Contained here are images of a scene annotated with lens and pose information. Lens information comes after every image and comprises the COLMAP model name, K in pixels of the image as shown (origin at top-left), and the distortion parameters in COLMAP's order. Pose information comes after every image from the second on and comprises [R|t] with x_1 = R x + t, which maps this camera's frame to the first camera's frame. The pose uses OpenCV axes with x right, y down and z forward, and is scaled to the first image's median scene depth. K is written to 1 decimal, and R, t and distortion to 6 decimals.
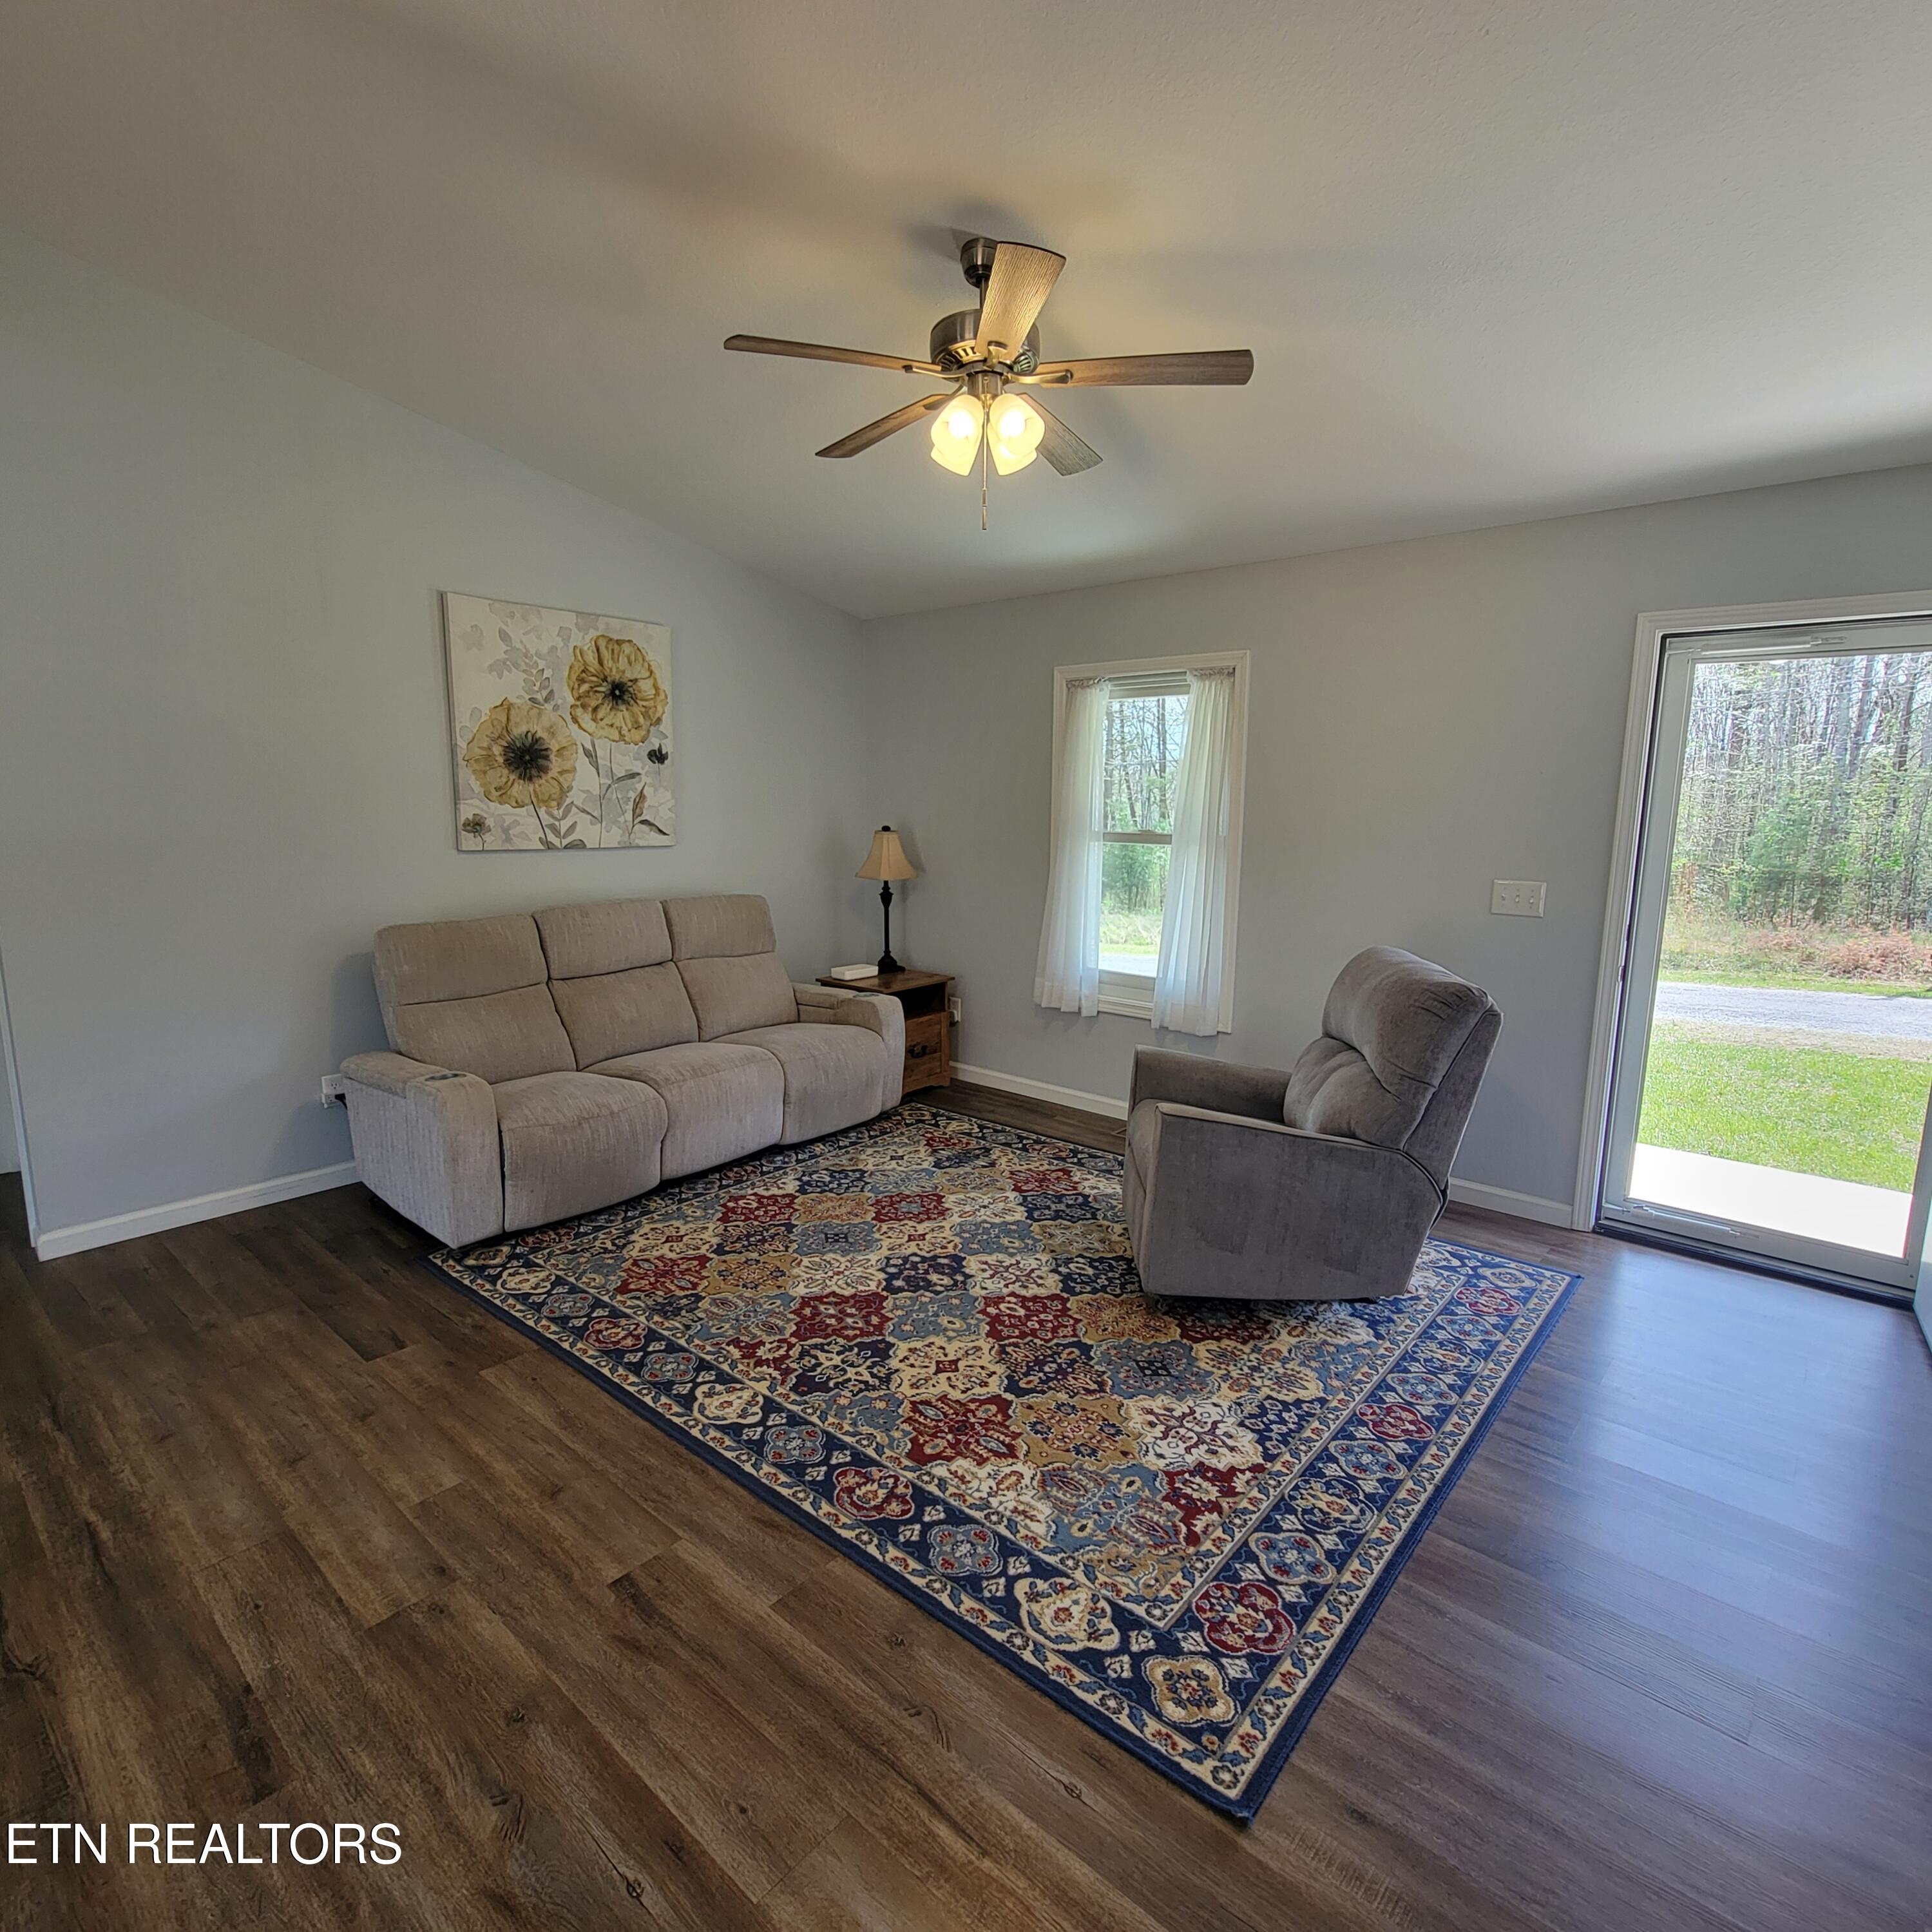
lens RADIAL K [[1047.6, 0, 963.5], [0, 1047.6, 964.9], [0, 0, 1]] dist [-0.002294, 0.001631]
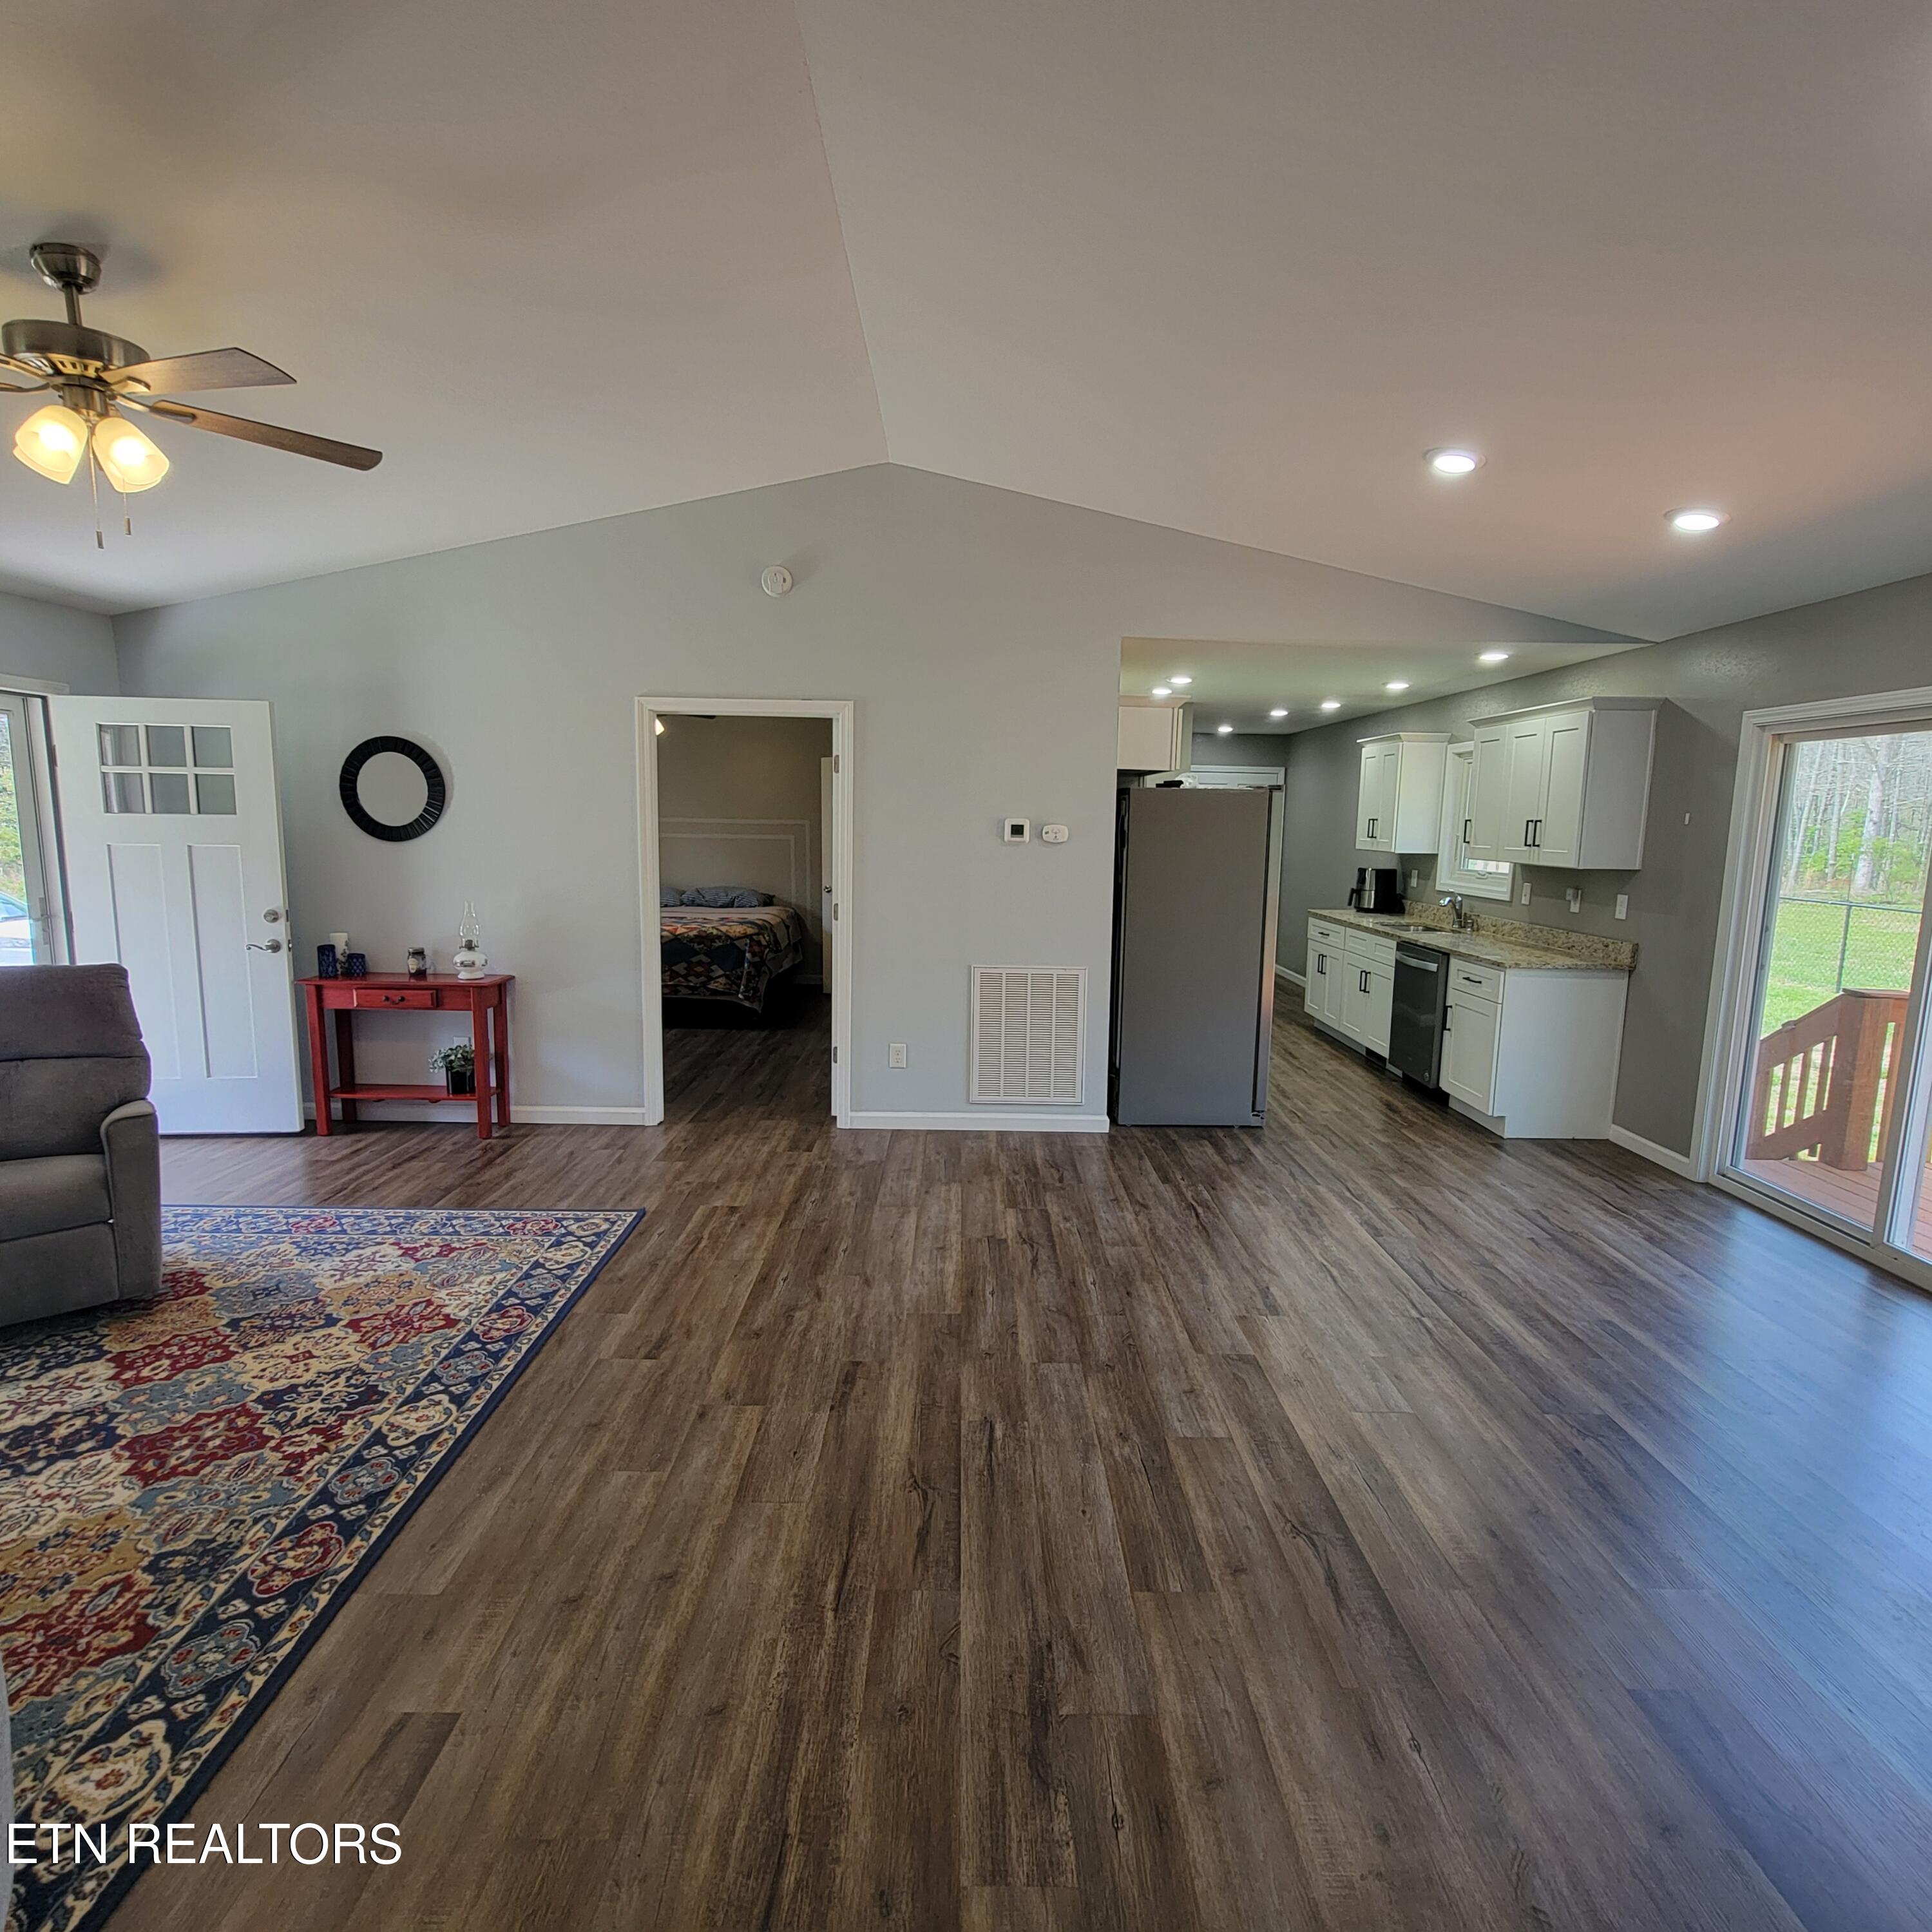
lens RADIAL K [[1047.6, 0, 967.2], [0, 1047.6, 967.4], [0, 0, 1]] dist [-0.002294, 0.001631]
pose [[-0.662678, -0.124012, 0.738565, -1.325758], [0.102281, 0.961967, 0.253295, -0.220891], [-0.741887, 0.243395, -0.624791, 1.169518]]
